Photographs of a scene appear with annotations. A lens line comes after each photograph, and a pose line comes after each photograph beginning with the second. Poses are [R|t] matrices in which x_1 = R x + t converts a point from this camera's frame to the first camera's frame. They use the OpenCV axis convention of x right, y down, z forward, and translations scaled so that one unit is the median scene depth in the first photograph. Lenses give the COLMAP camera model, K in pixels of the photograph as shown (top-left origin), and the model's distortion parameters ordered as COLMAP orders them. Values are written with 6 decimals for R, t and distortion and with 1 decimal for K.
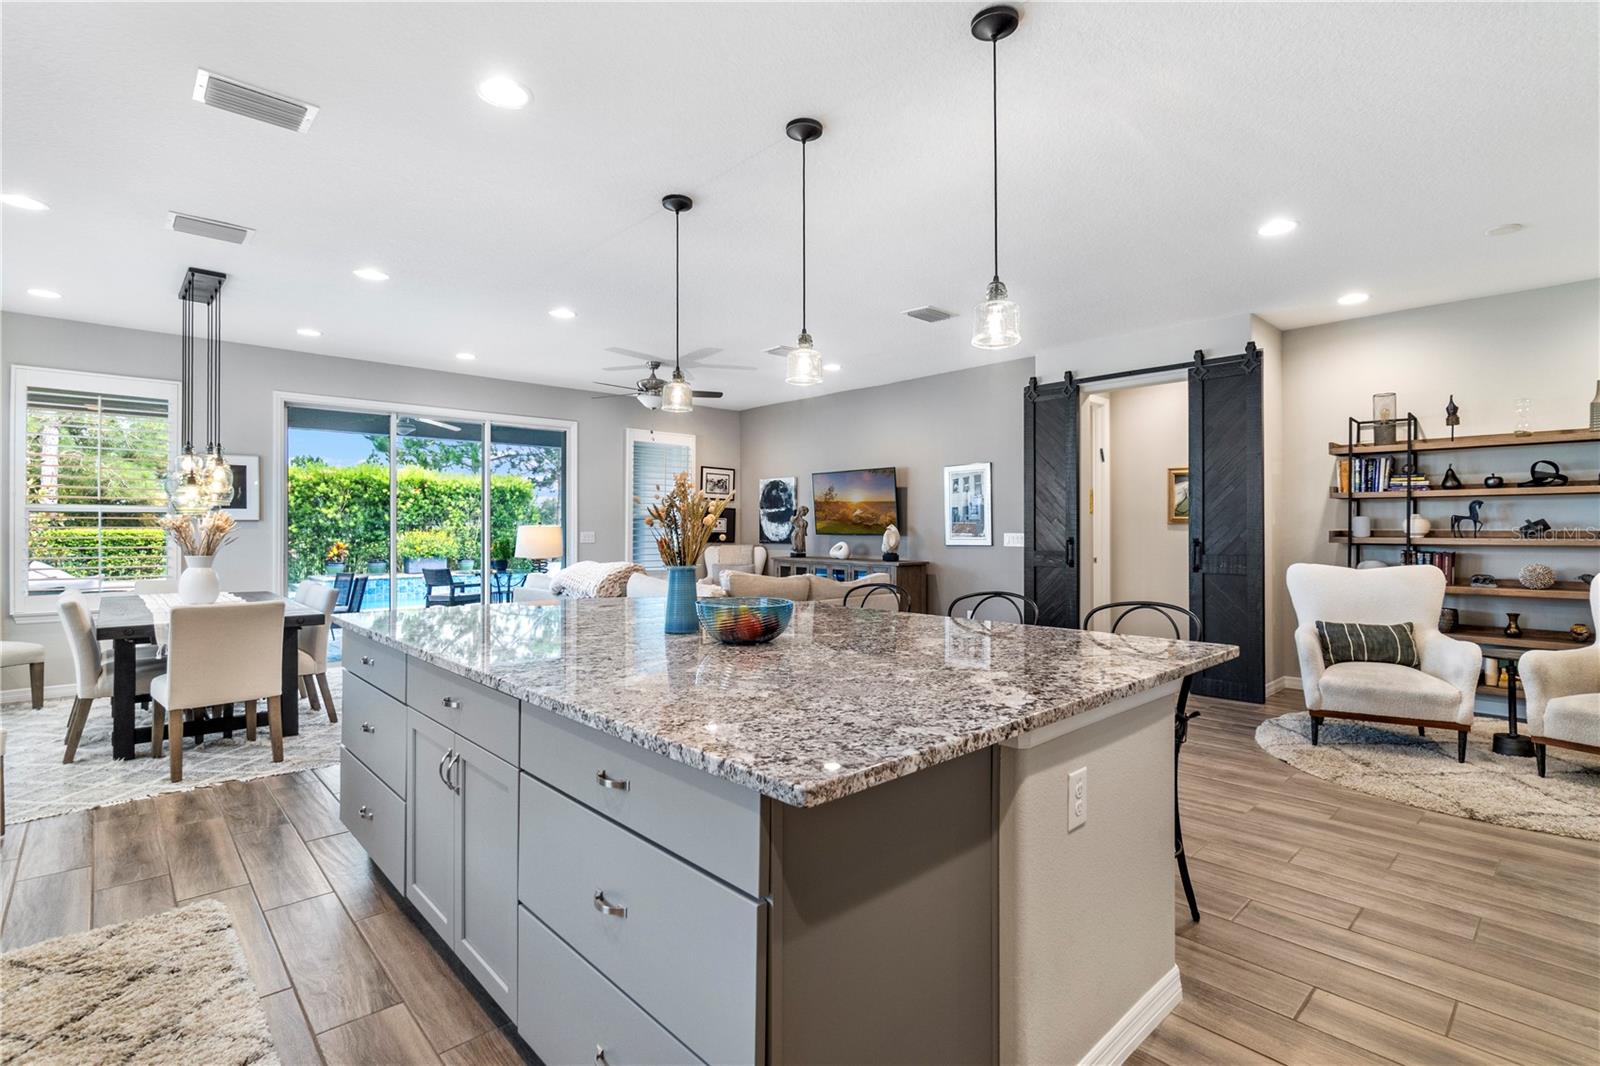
lens RADIAL K [[770.4, 0, 802.9], [0, 770.4, 542.6], [0, 0, 1]] dist [0.001334, 0.001652]
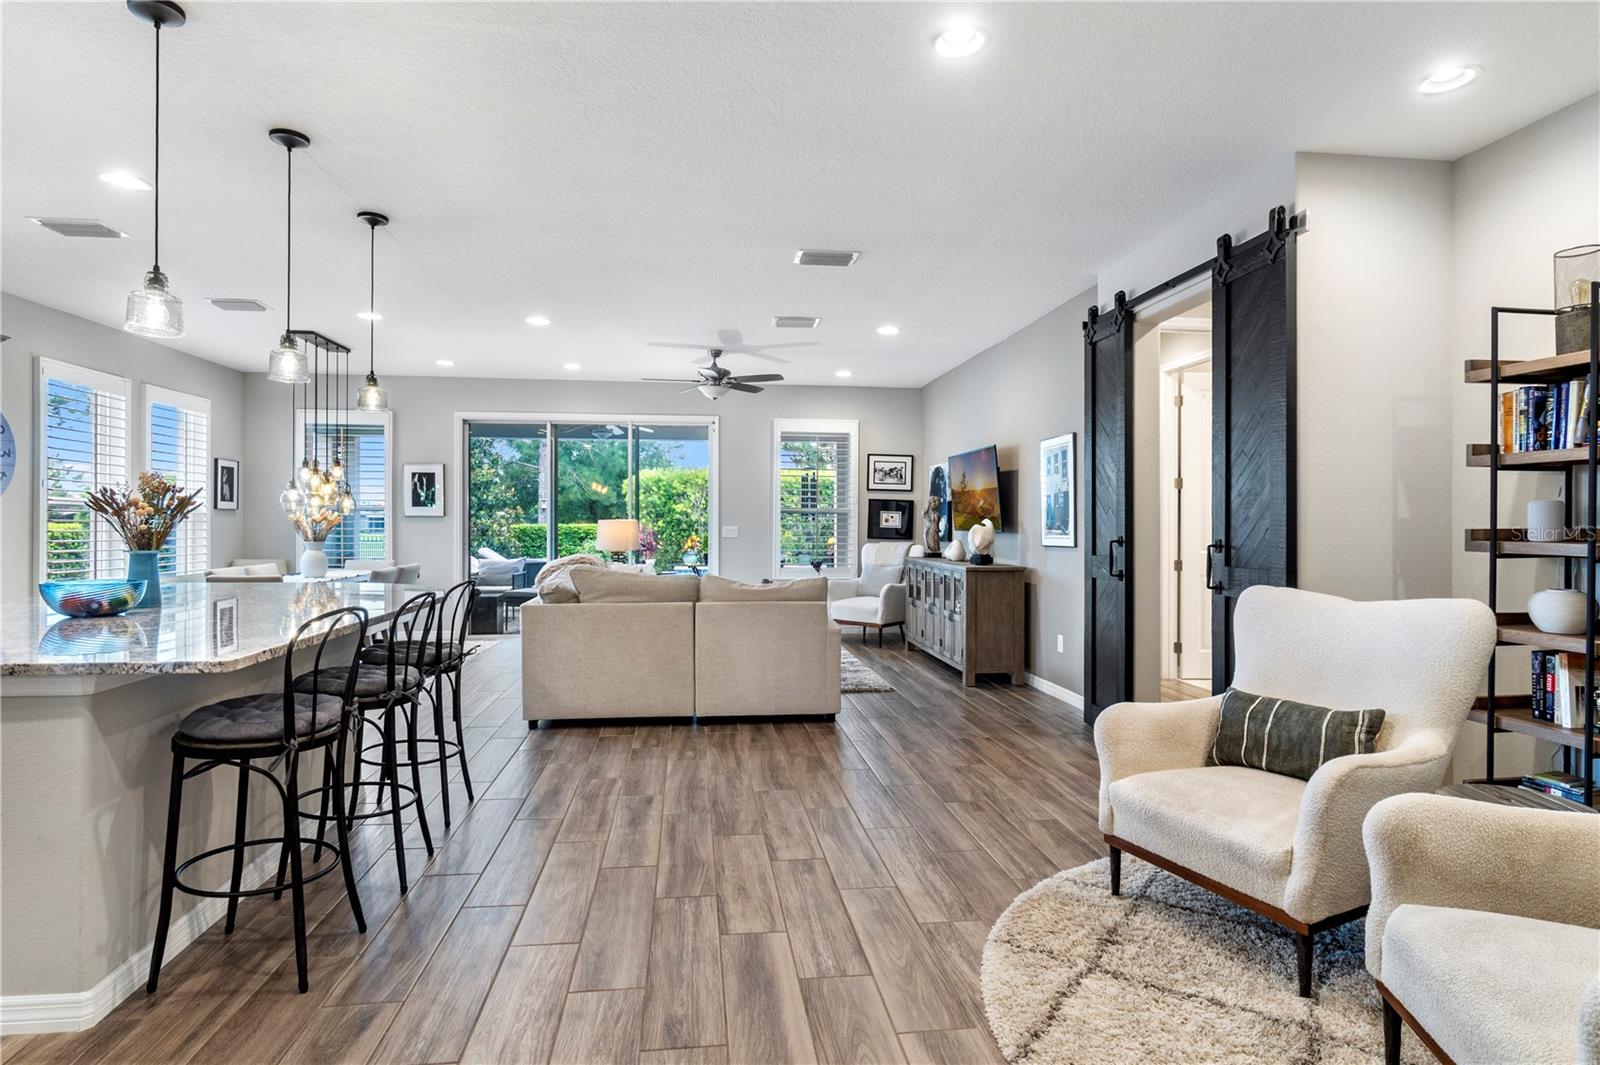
lens RADIAL K [[854.9, 0, 790.3], [0, 854.9, 526.5], [0, 0, 1]] dist [0.000024, 0.001099]
pose [[0.801321, 0.004123, -0.598221, 0.511510], [-0.013077, 0.999858, -0.010625, -0.003645], [0.598092, 0.016336, 0.801261, 0.197463]]
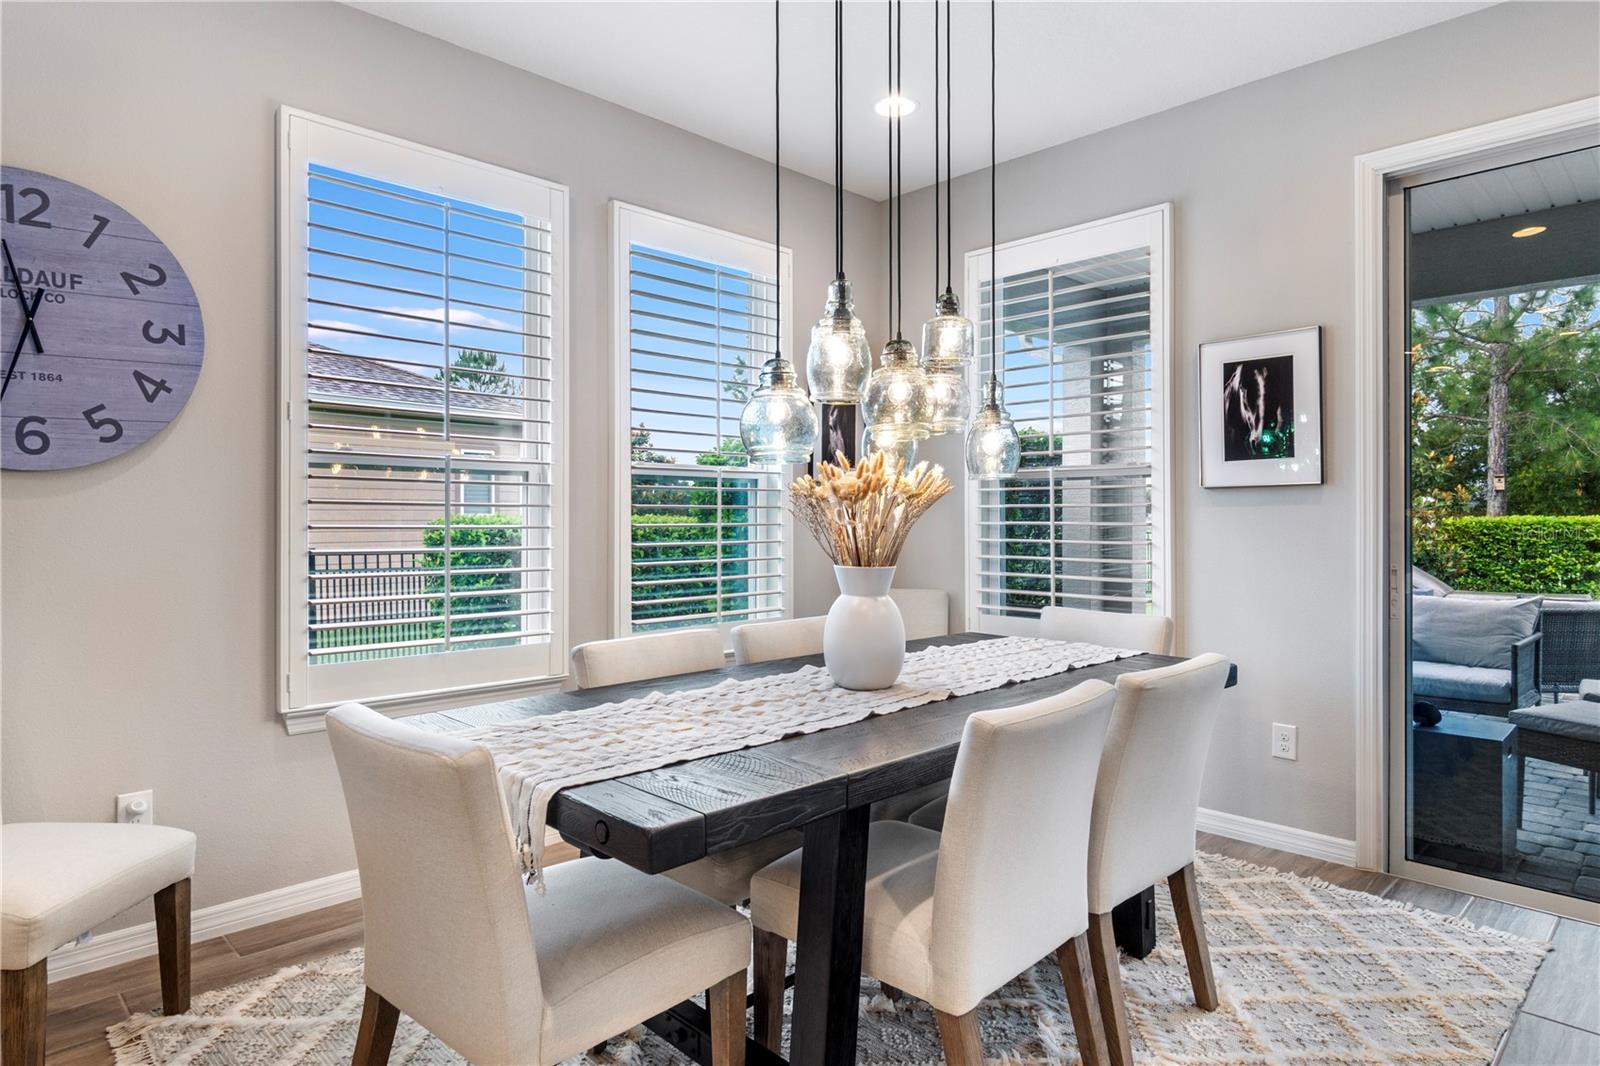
lens RADIAL K [[925.7, 0, 785.0], [0, 925.7, 526.0], [0, 0, 1]] dist [-0.003169, -0.000601]
pose [[0.025279, 0.002272, -0.999678, -0.177015], [-0.012881, 0.999915, 0.001947, -0.001665], [0.999597, 0.012828, 0.025307, 0.611080]]
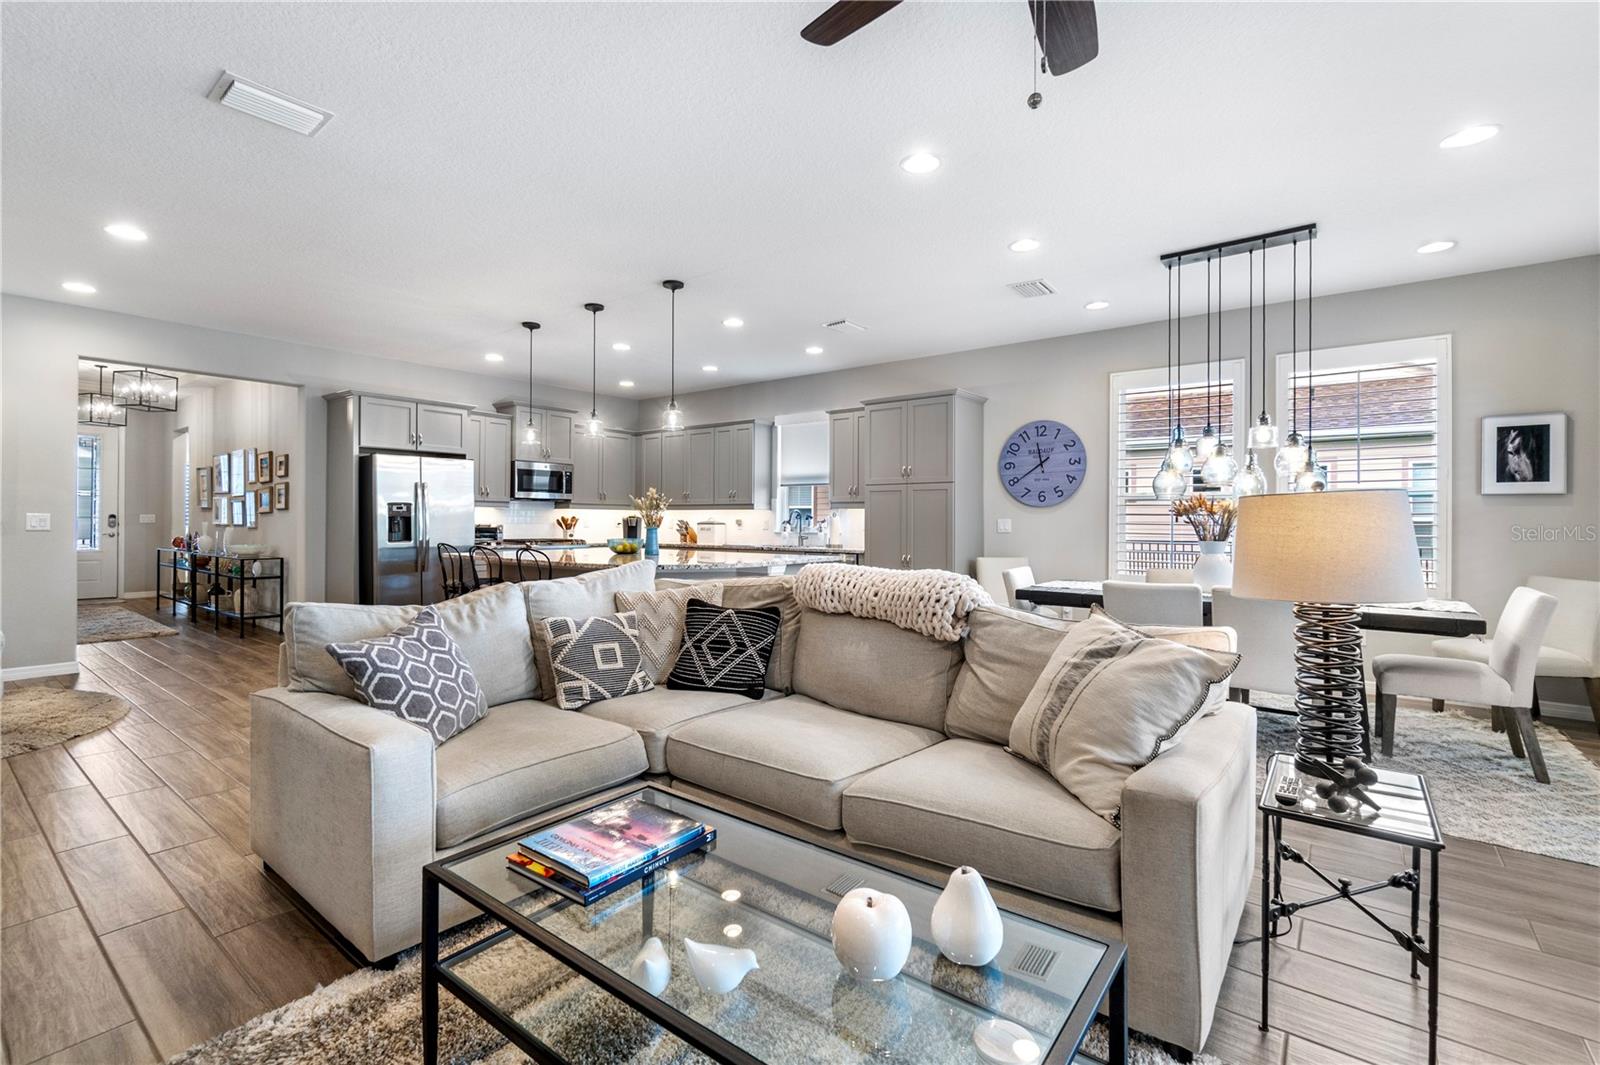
lens RADIAL K [[711.3, 0, 792.0], [0, 711.3, 522.7], [0, 0, 1]] dist [0.003879, 0.000152]
pose [[-0.987272, -0.003069, -0.159008, -0.068914], [-0.006250, 0.999790, 0.019514, -0.012195], [0.158915, 0.020259, -0.987084, 1.153735]]
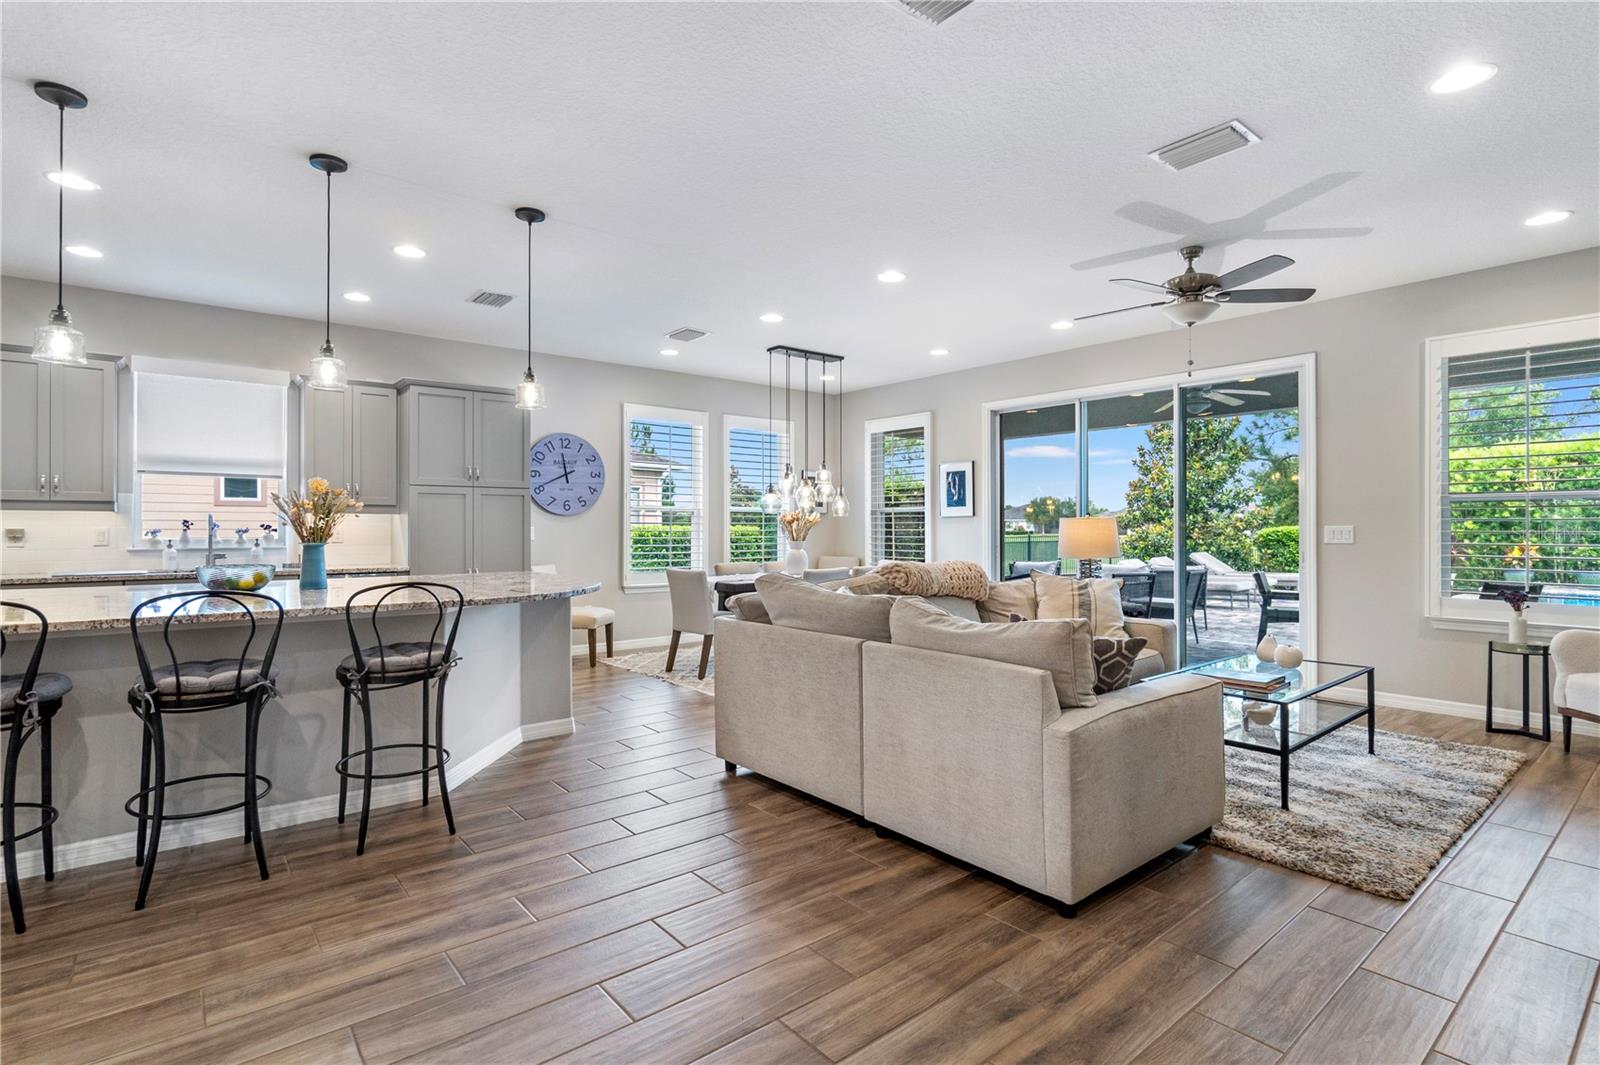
lens RADIAL K [[770.4, 0, 776.8], [0, 770.4, 529.6], [0, 0, 1]] dist [0.001334, 0.001652]
pose [[-0.098238, 0.003071, -0.995158, 0.438165], [-0.016932, 0.999845, 0.004757, -0.007688], [0.995019, 0.017317, -0.098171, 0.719931]]
